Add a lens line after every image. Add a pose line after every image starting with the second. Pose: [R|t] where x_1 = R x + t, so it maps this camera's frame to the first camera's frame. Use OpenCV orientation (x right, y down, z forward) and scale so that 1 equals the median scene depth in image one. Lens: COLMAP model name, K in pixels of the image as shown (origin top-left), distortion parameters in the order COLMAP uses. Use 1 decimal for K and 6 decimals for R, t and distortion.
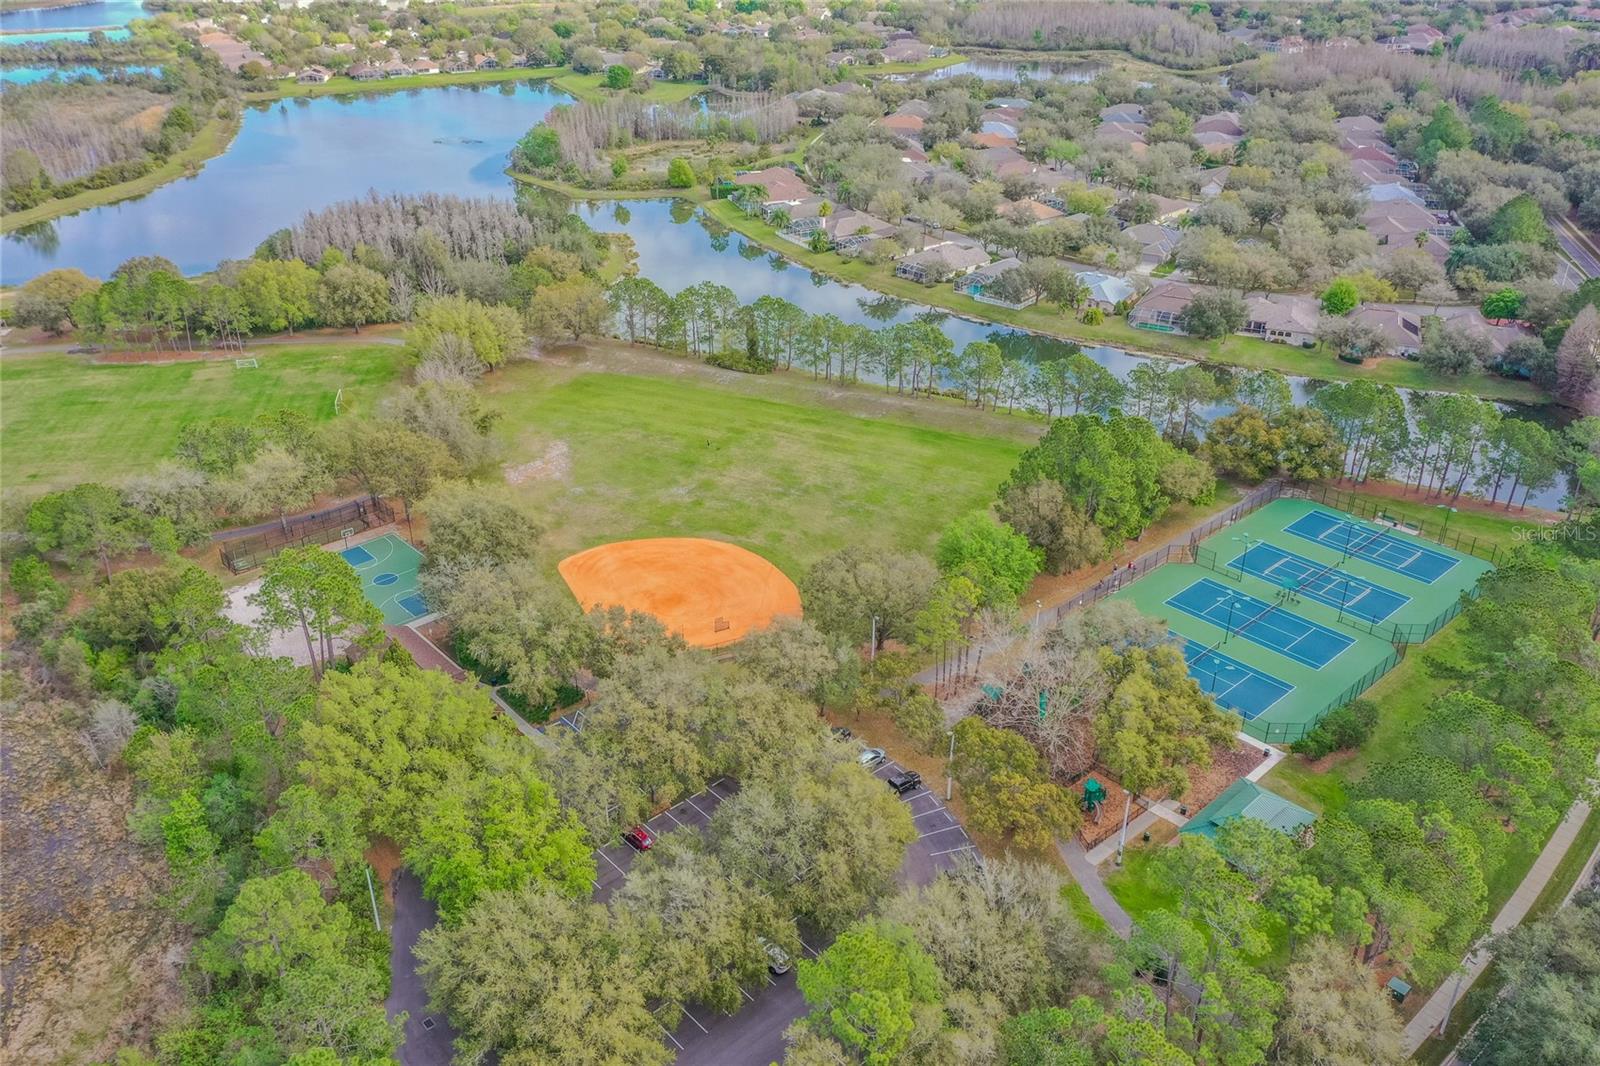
lens RADIAL K [[1273.2, 0, 806.0], [0, 1273.2, 534.8], [0, 0, 1]] dist [-0.005849, 0.006541]
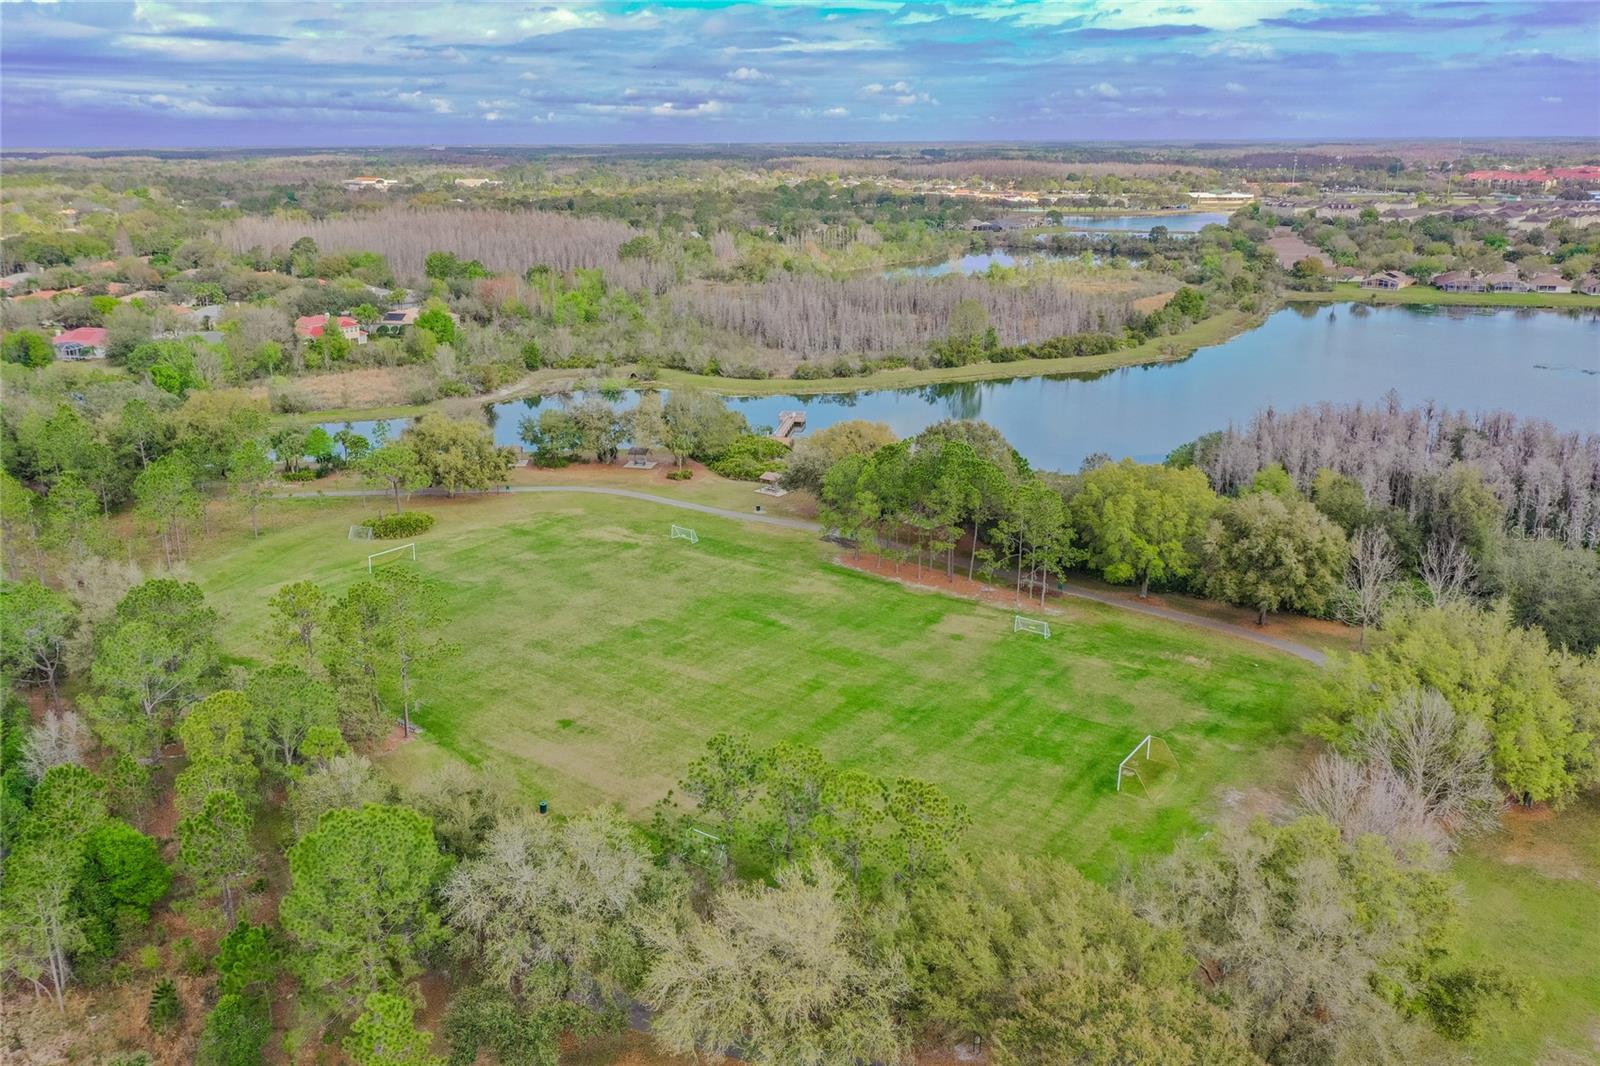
lens RADIAL K [[1313.1, 0, 718.5], [0, 1313.1, 508.0], [0, 0, 1]] dist [0.005038, -0.006600]
pose [[0.668376, 0.199002, -0.716709, -0.156839], [-0.344077, 0.936977, -0.060712, -0.117659], [0.659458, 0.287182, 0.694724, 0.583941]]
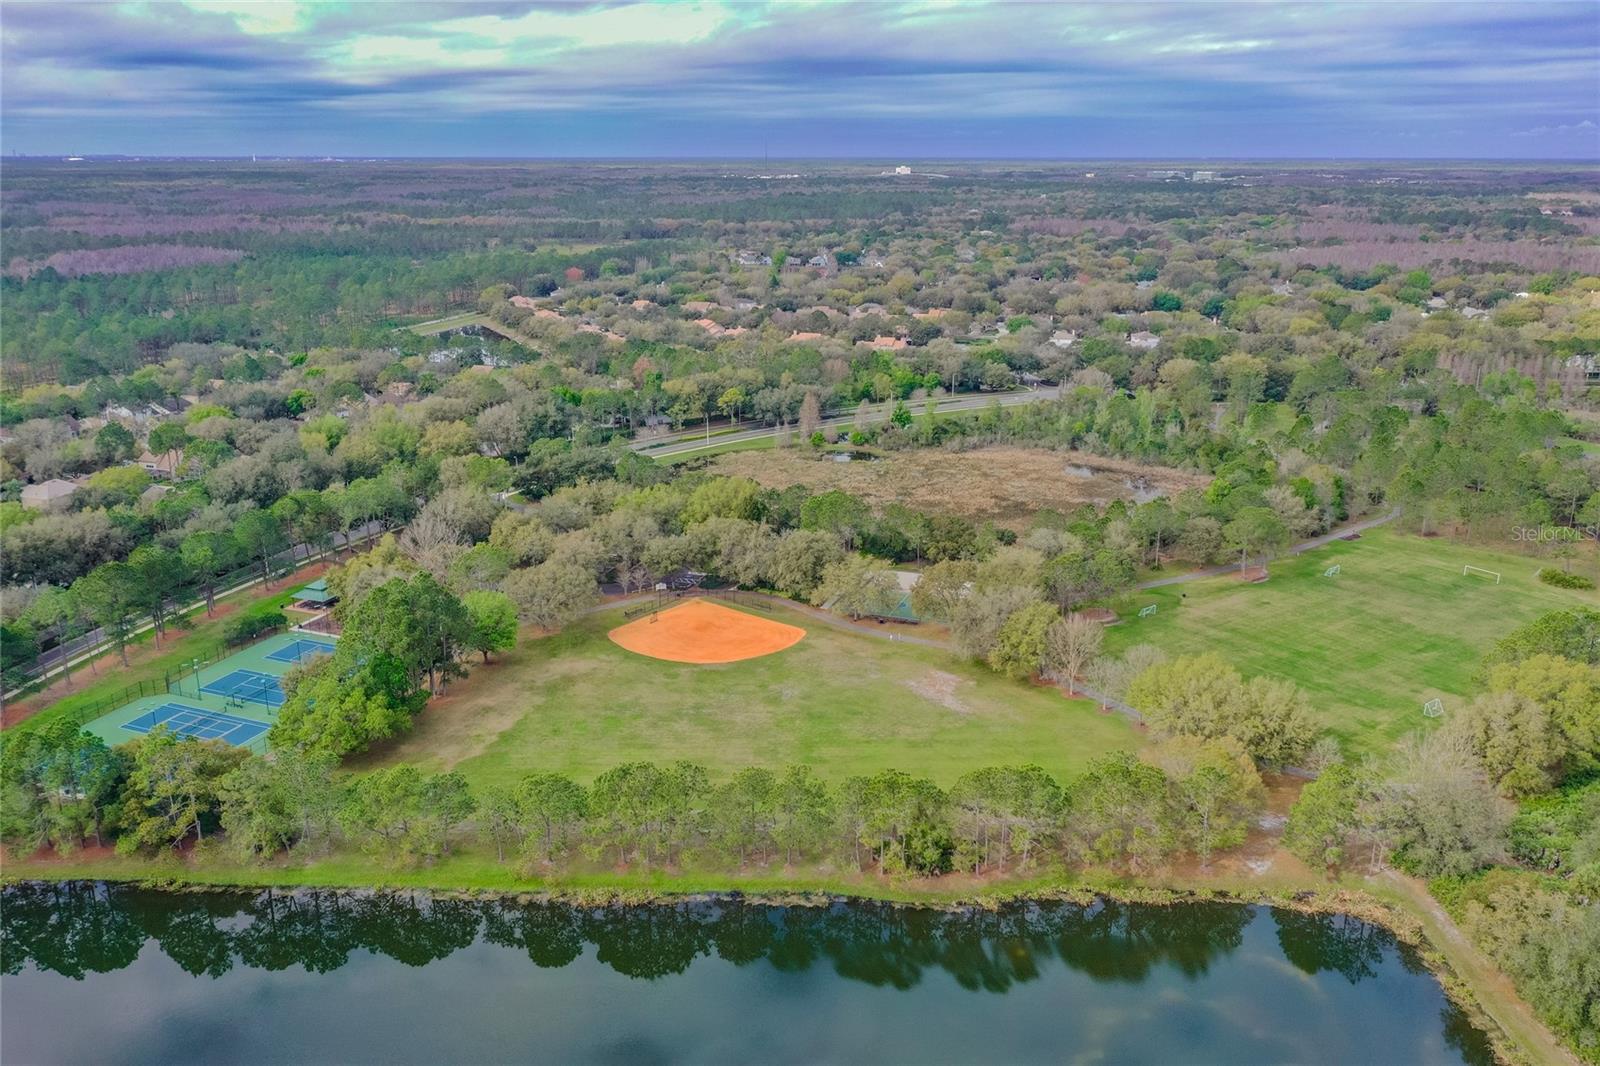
lens RADIAL K [[1245.3, 0, 800.0], [0, 1245.3, 533.0], [0, 0, 1]] dist [0.004947, -0.004440]
pose [[-0.894090, 0.130545, -0.428440, 0.302960], [-0.208451, 0.725378, 0.656029, -0.766803], [0.396423, 0.675858, -0.621341, 1.460951]]
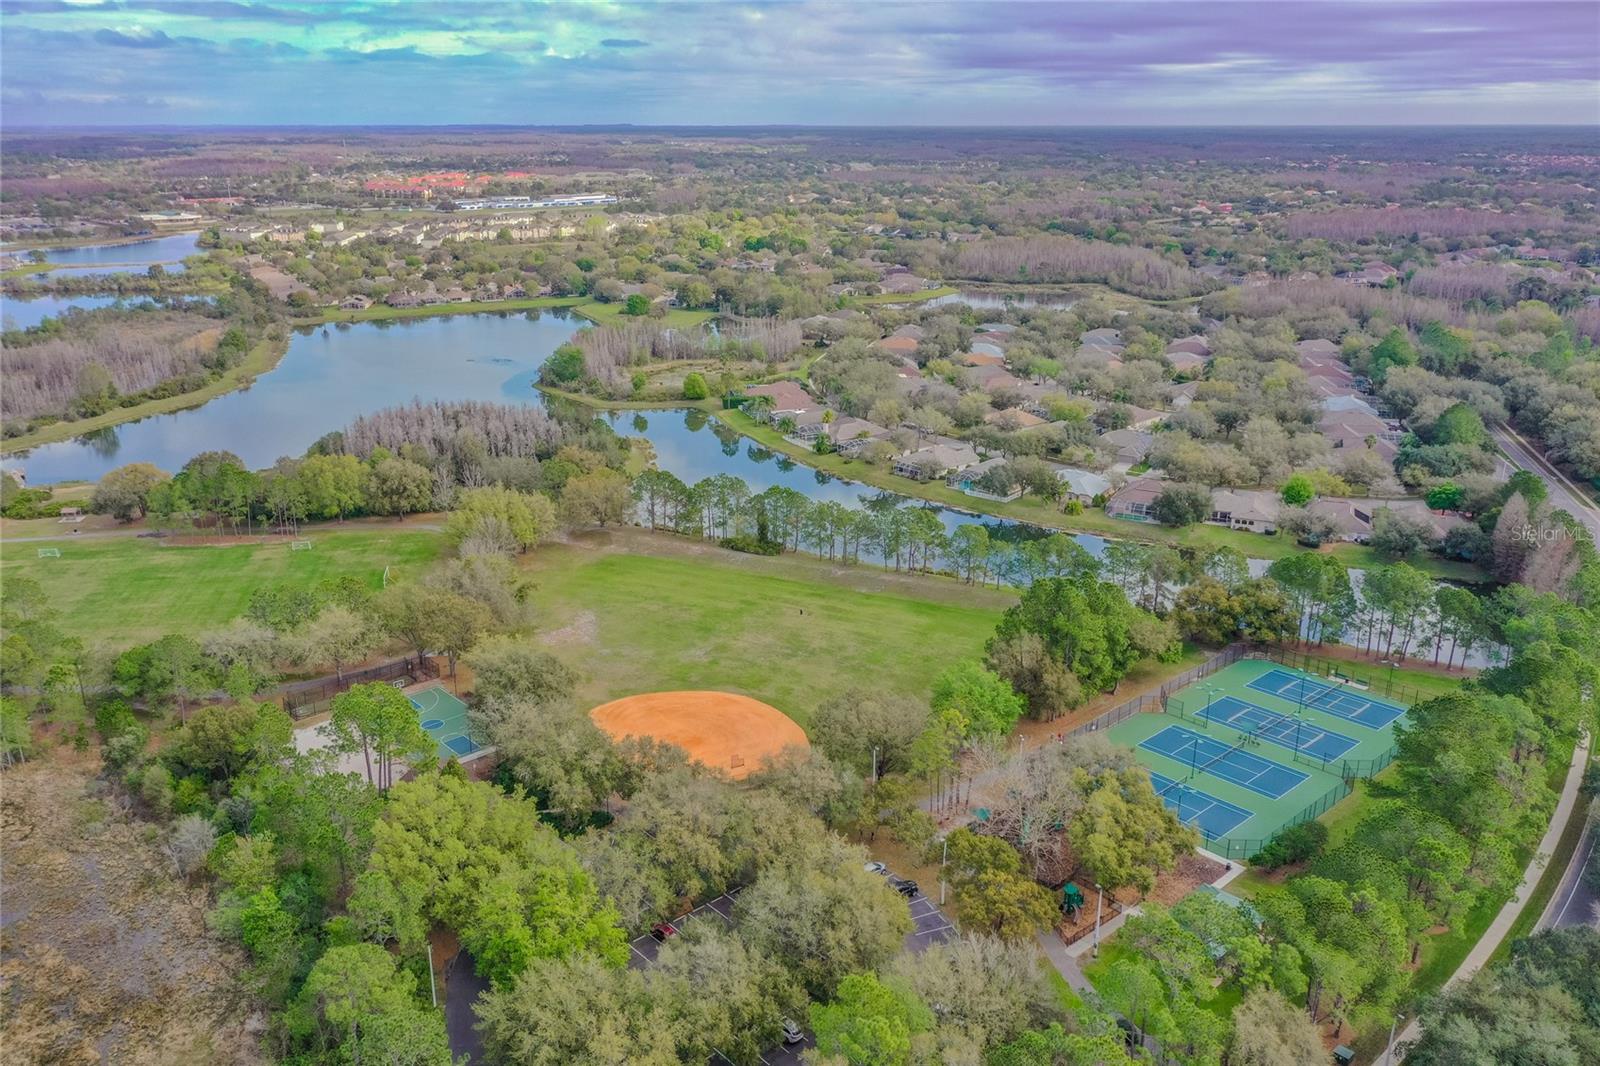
lens RADIAL K [[1273.2, 0, 806.0], [0, 1273.2, 534.8], [0, 0, 1]] dist [-0.005849, 0.006541]
pose [[0.999998, 0.001999, -0.000594, -0.004691], [-0.002071, 0.985201, -0.171388, 0.050219], [0.000242, 0.171389, 0.985203, -0.095239]]
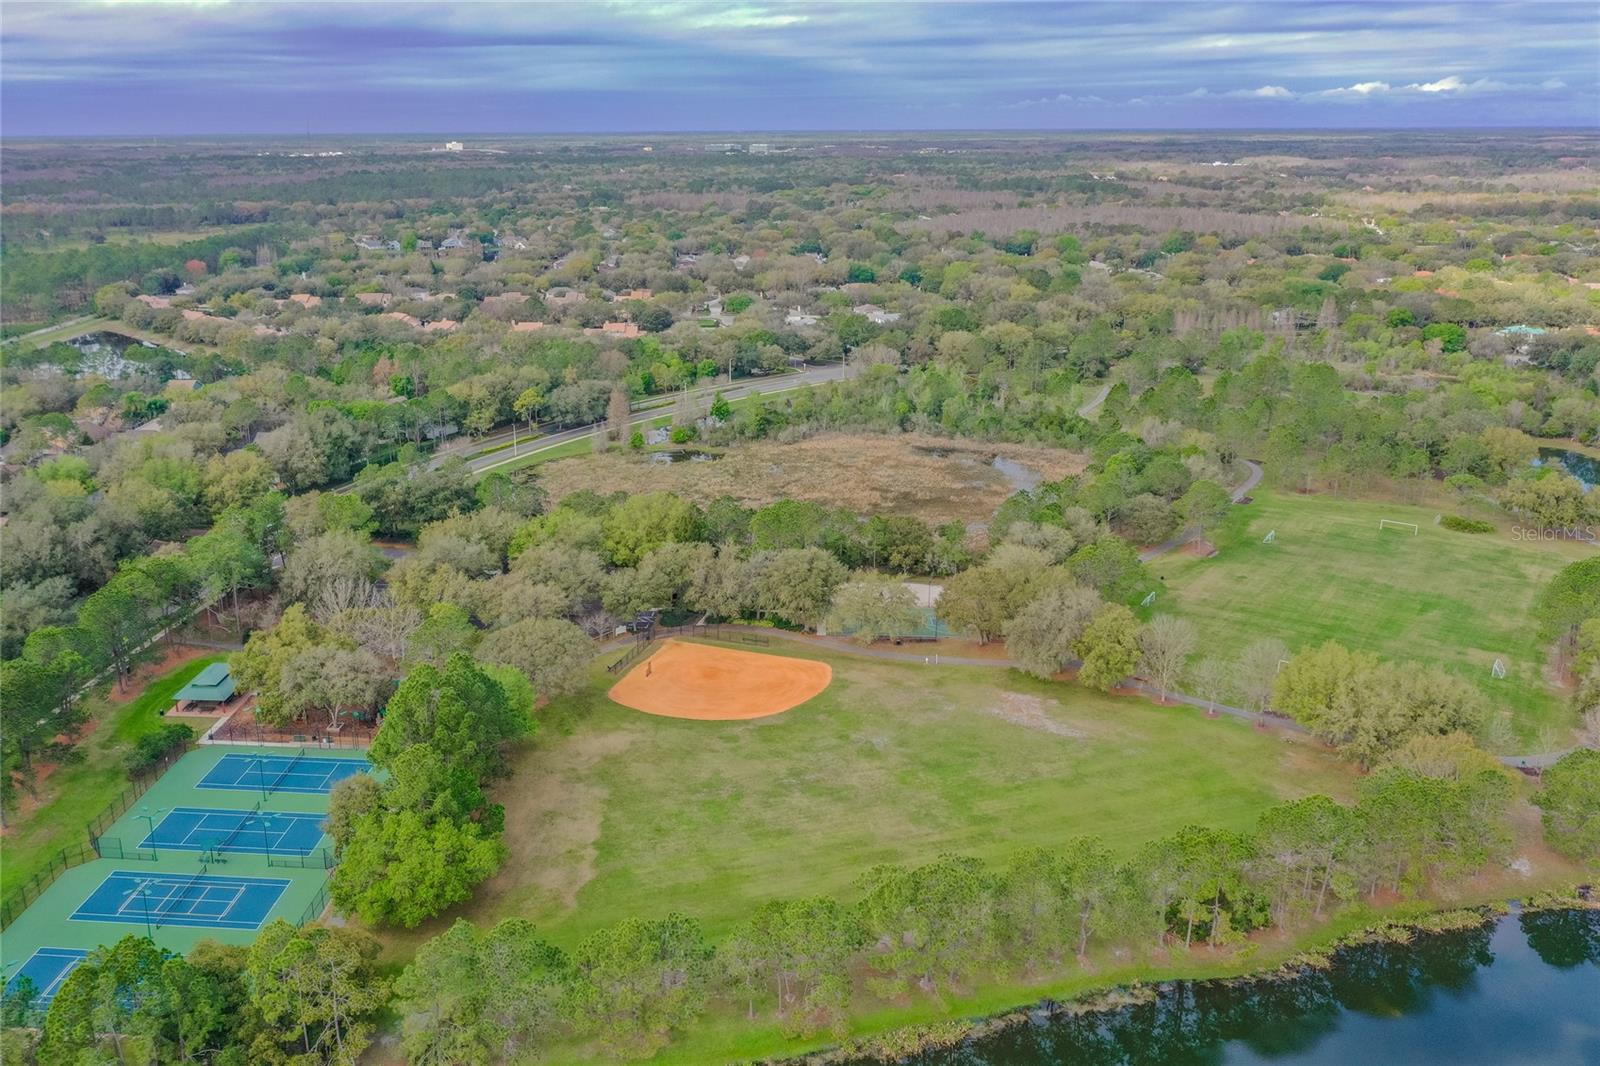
lens RADIAL K [[1277.0, 0, 723.5], [0, 1277.0, 524.7], [0, 0, 1]] dist [-0.000275, -0.001990]
pose [[-0.729531, 0.208354, -0.651440, 0.519825], [-0.312180, 0.746026, 0.588209, -0.619982], [0.608546, 0.632482, -0.479205, 1.193701]]
